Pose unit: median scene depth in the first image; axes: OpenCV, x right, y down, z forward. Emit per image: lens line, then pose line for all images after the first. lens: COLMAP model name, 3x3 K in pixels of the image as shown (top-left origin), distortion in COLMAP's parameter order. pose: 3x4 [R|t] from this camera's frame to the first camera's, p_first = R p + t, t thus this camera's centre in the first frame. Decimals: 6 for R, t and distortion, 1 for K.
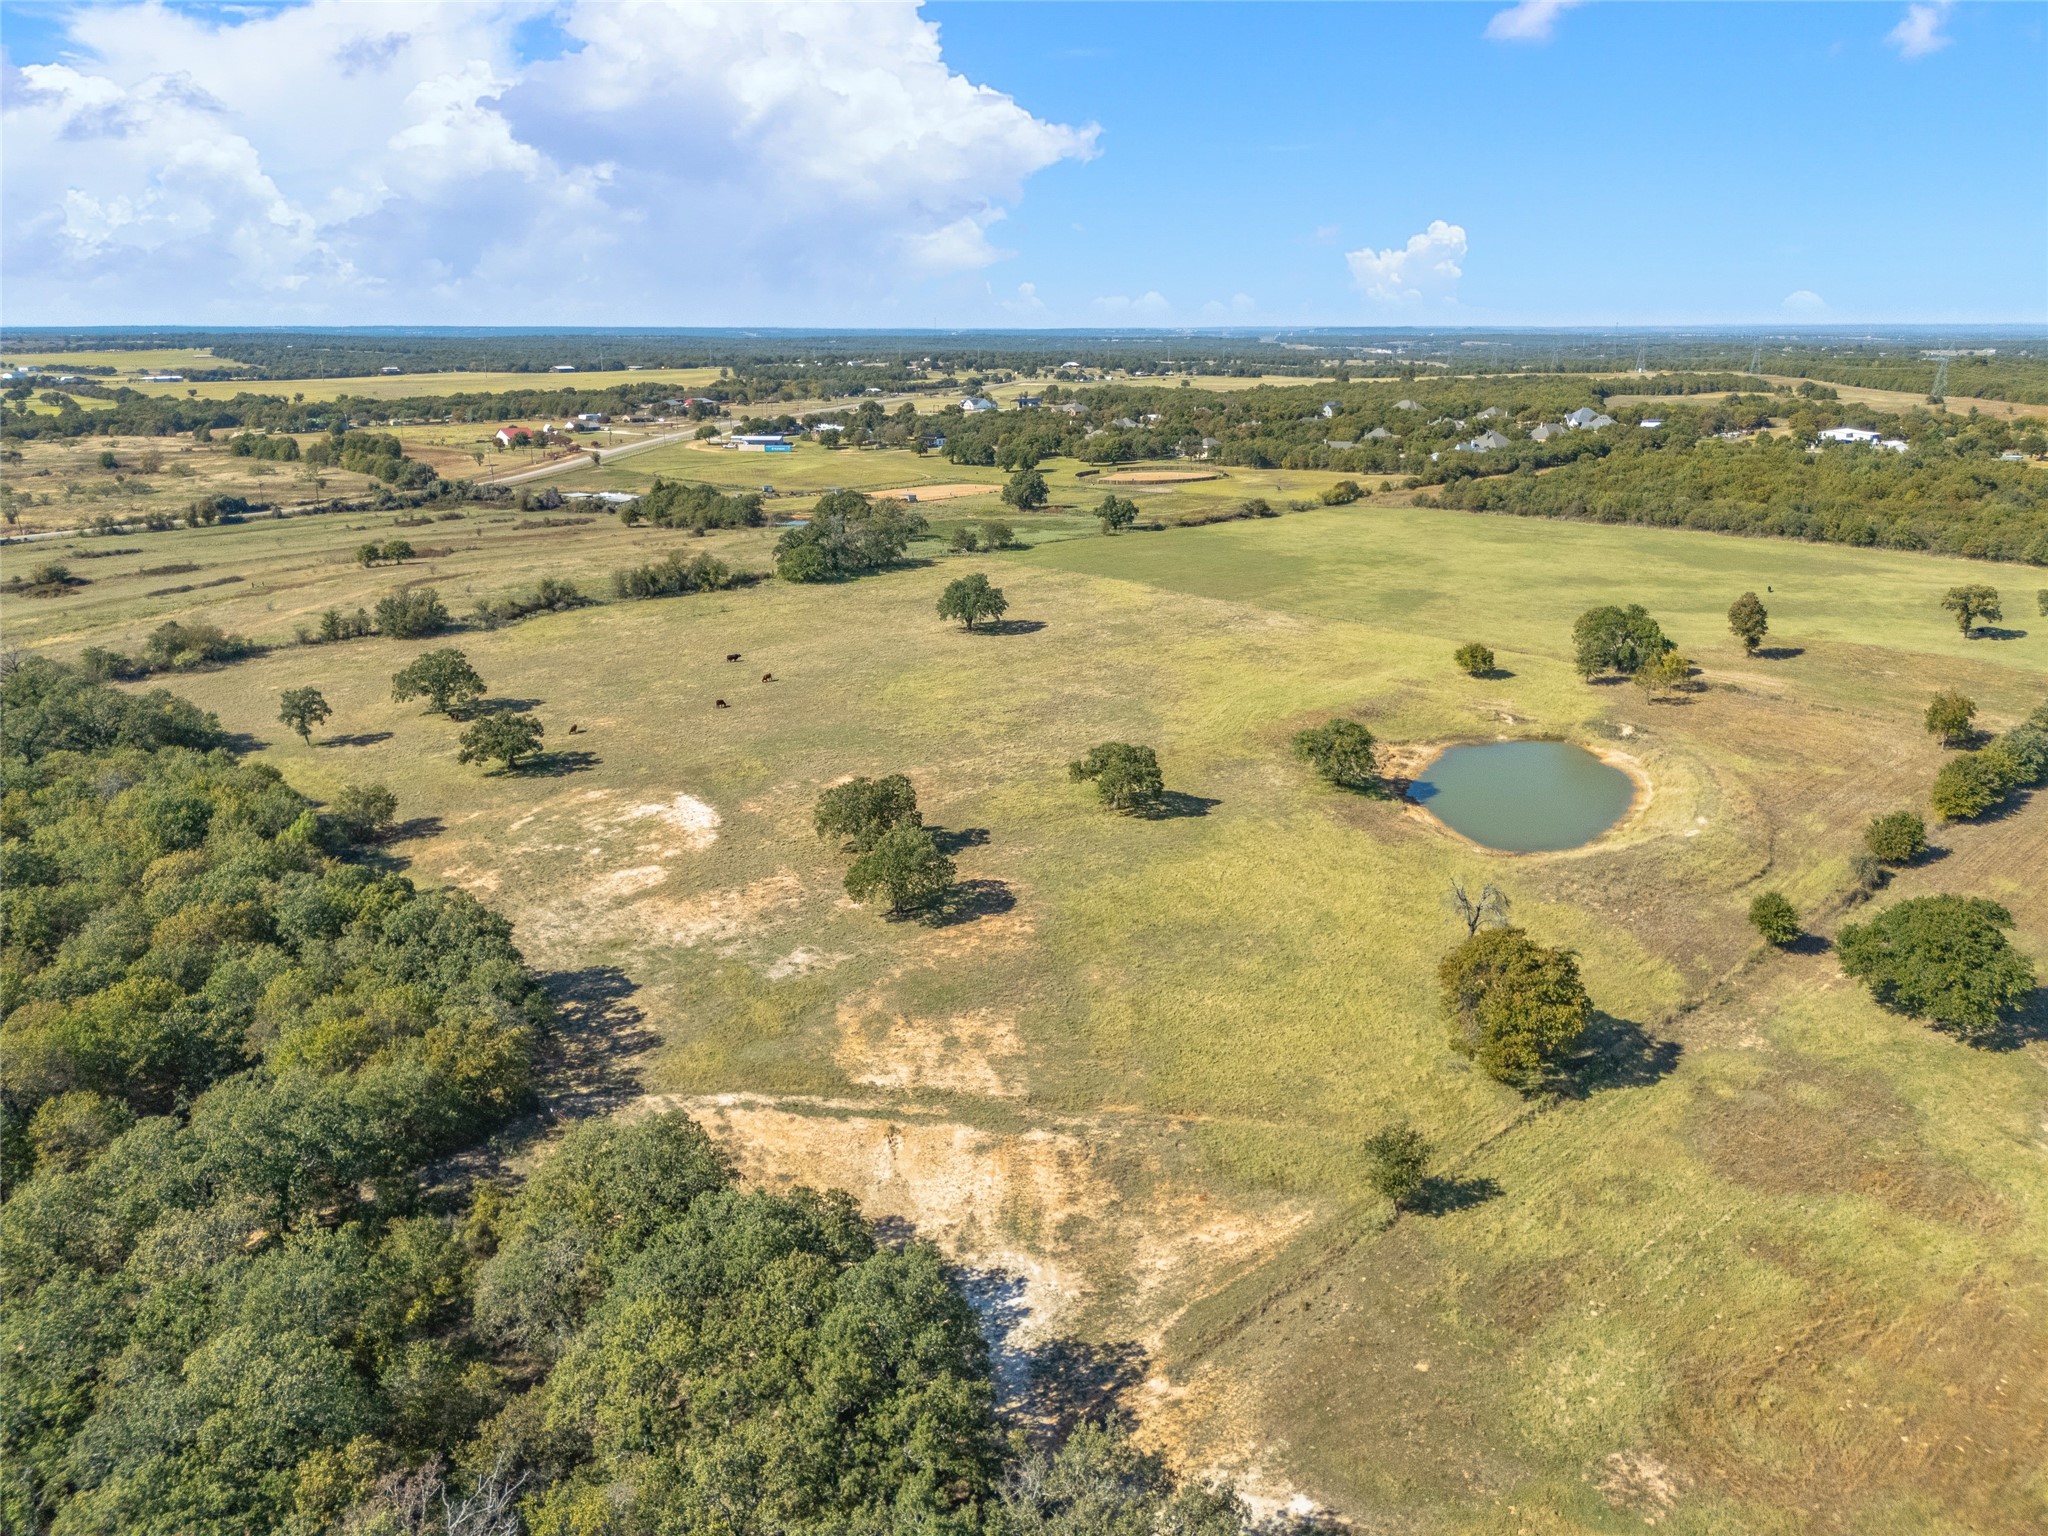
lens RADIAL K [[1539.5, 0, 1025.5], [0, 1539.5, 807.8], [0, 0, 1]] dist [0.169567, -0.454307]
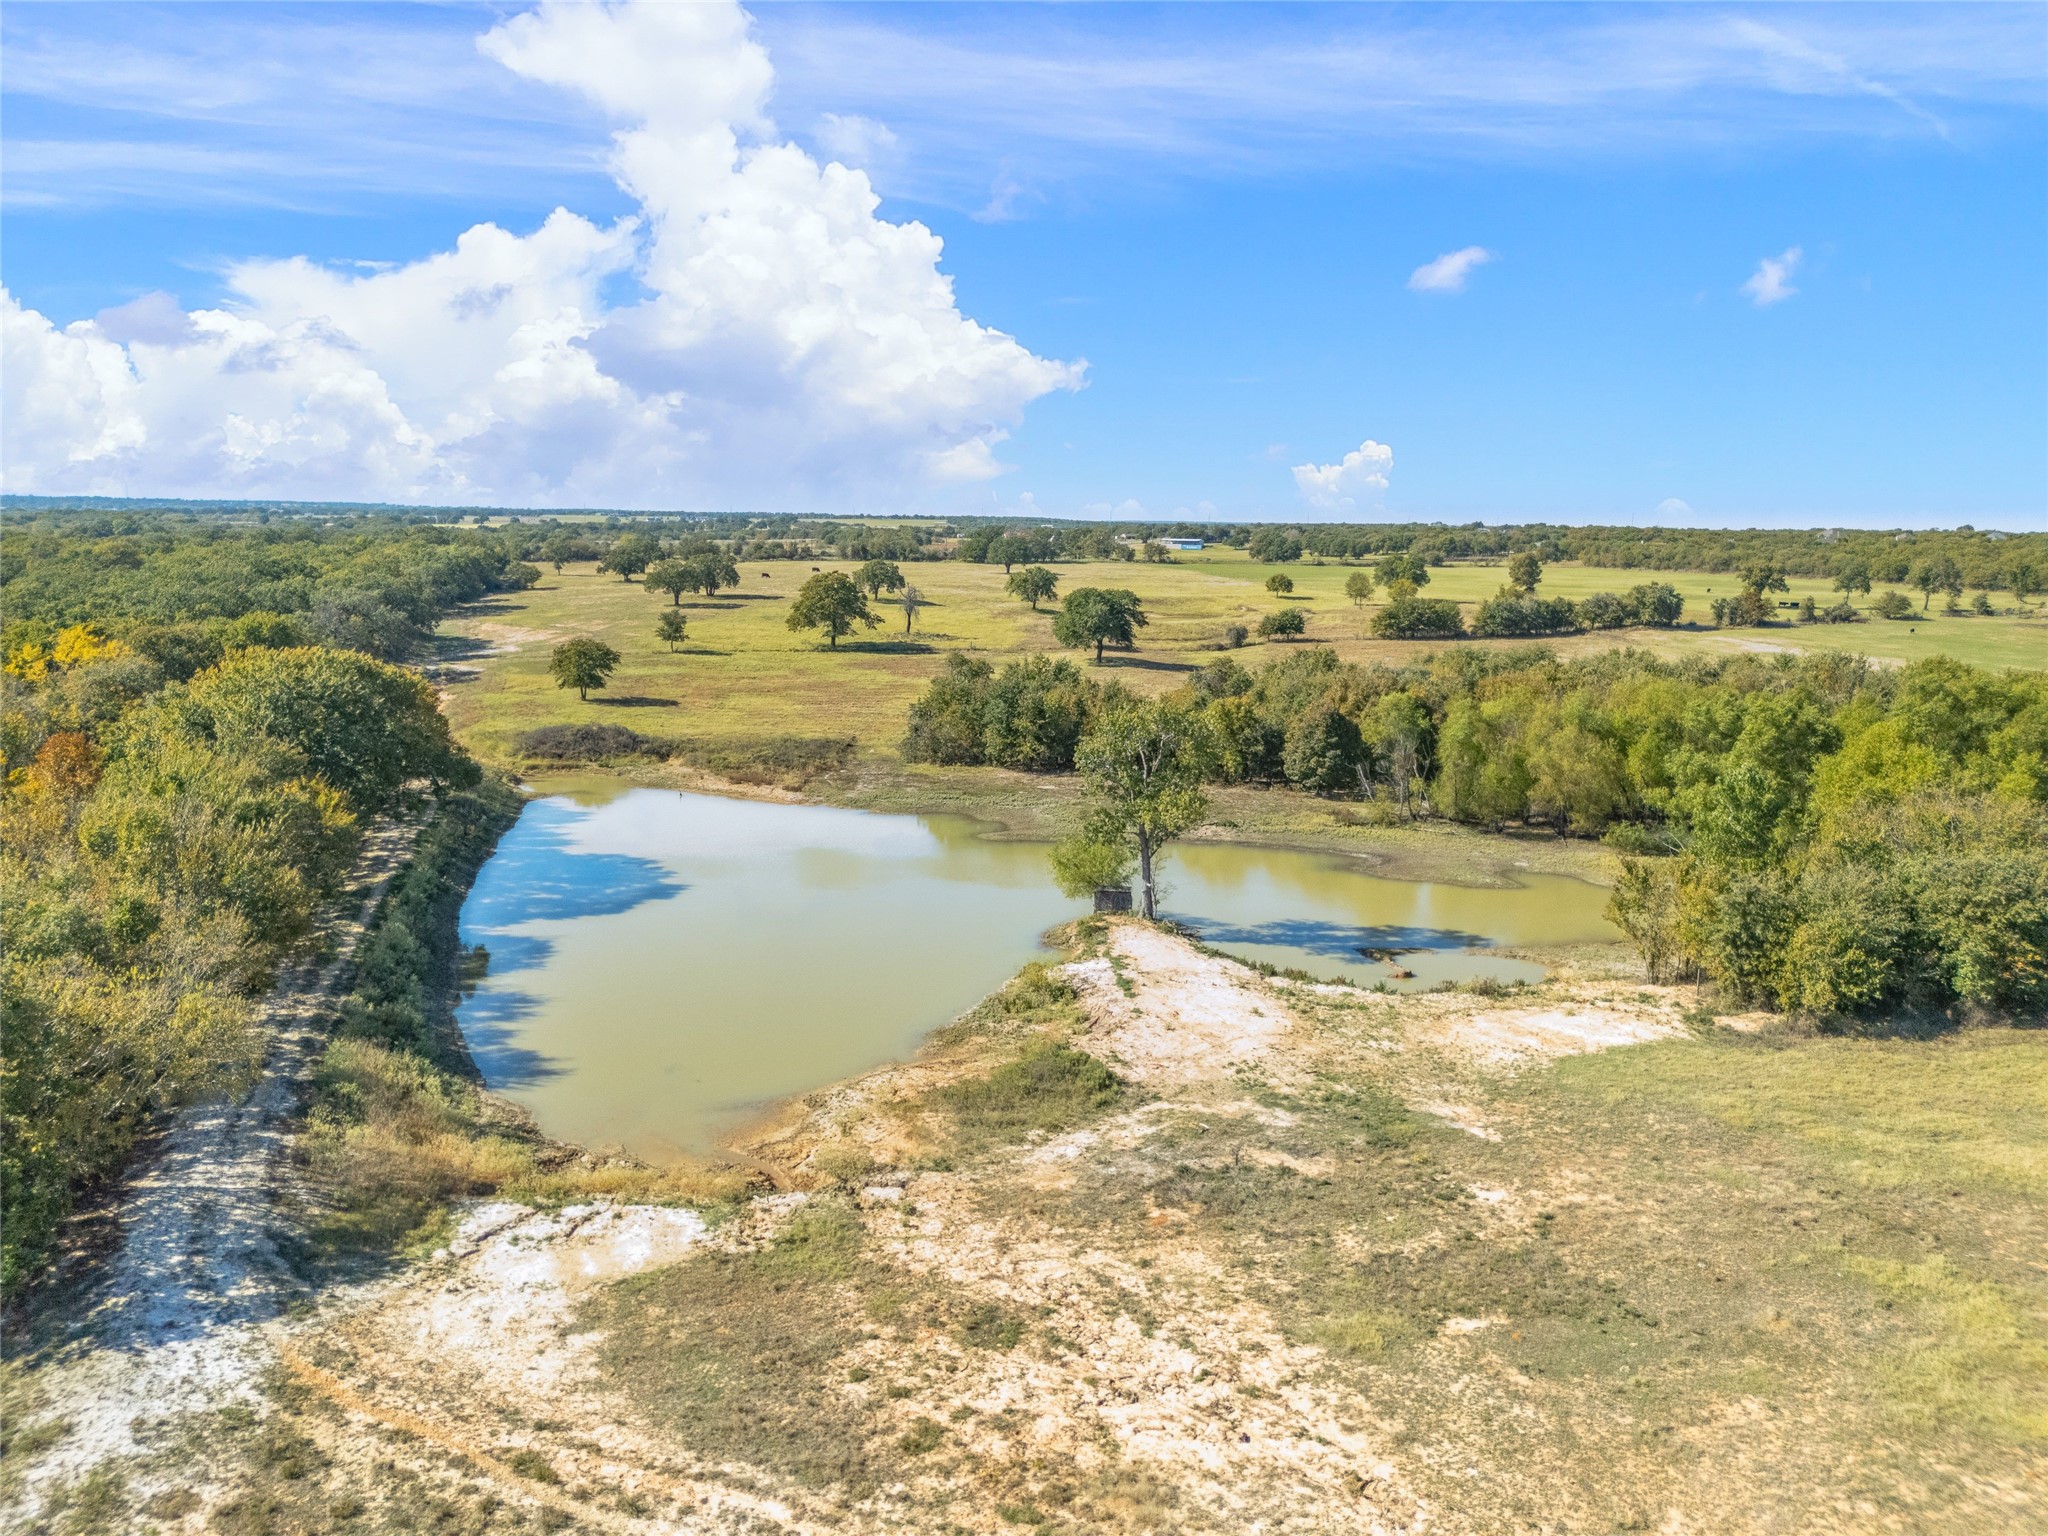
lens RADIAL K [[1503.5, 0, 1028.1], [0, 1503.5, 769.3], [0, 0, 1]] dist [0.081430, -0.104415]
pose [[0.899969, 0.089721, -0.426622, 0.898308], [-0.148552, 0.983141, -0.106612, 0.322749], [0.409864, 0.159323, 0.898124, -0.361476]]
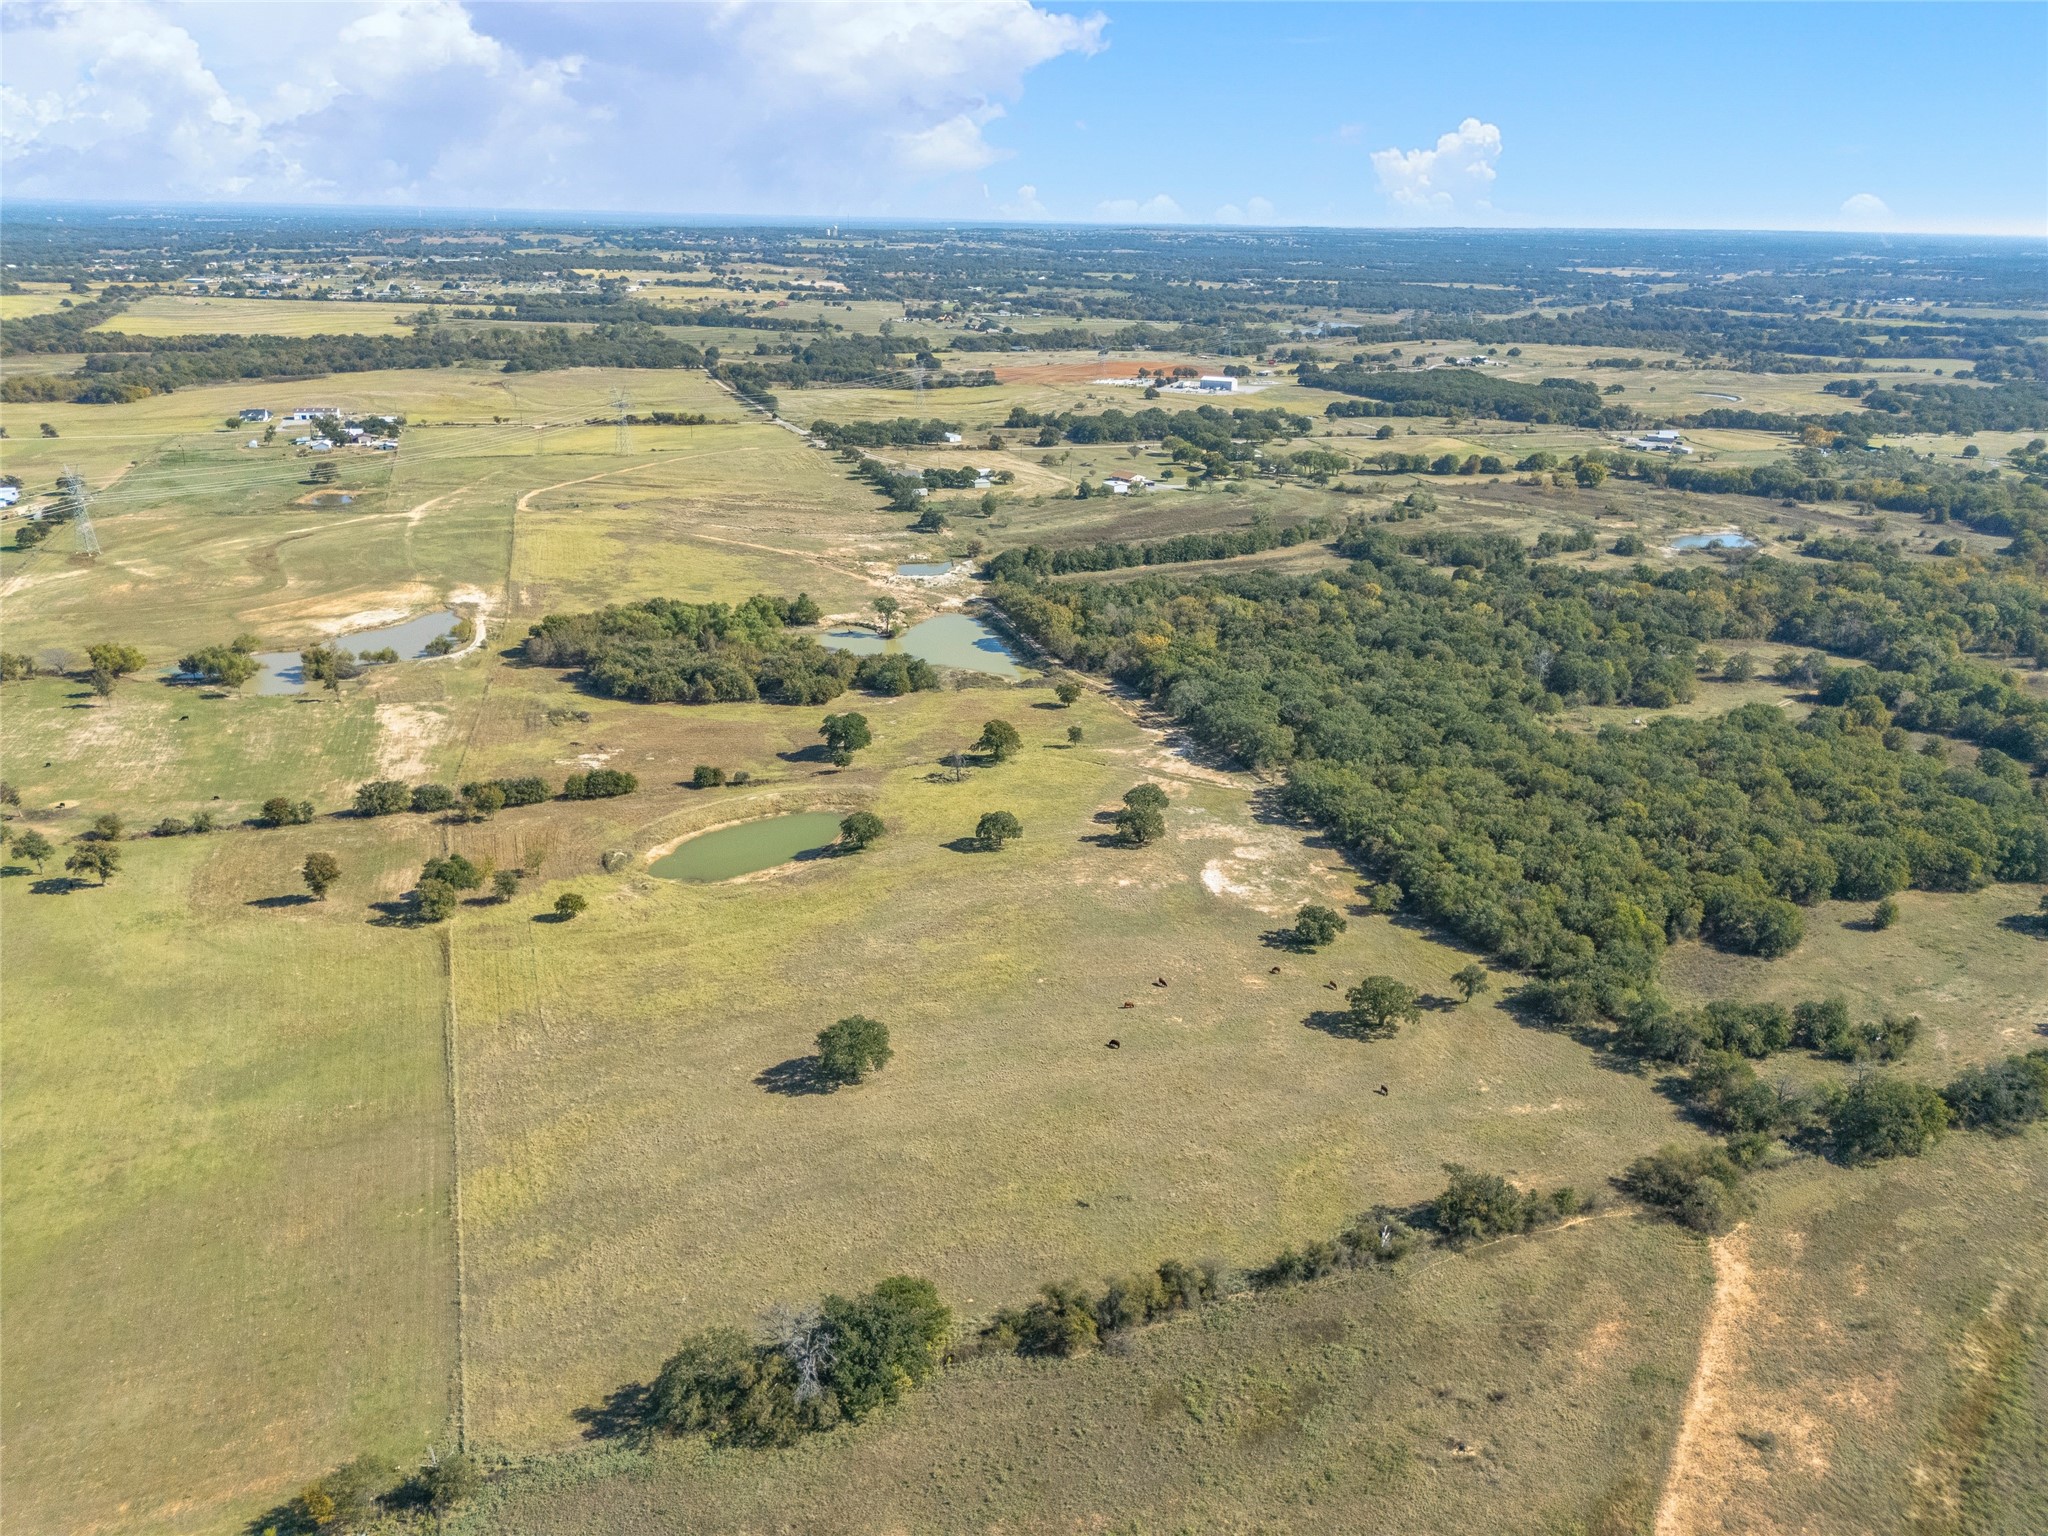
lens RADIAL K [[1483.8, 0, 1033.1], [0, 1483.8, 815.9], [0, 0, 1]] dist [0.073028, -0.079990]
pose [[-0.914072, -0.164624, 0.370637, -0.633093], [0.106453, 0.784466, 0.610967, -1.113637], [-0.391331, 0.597923, -0.699534, 2.182246]]
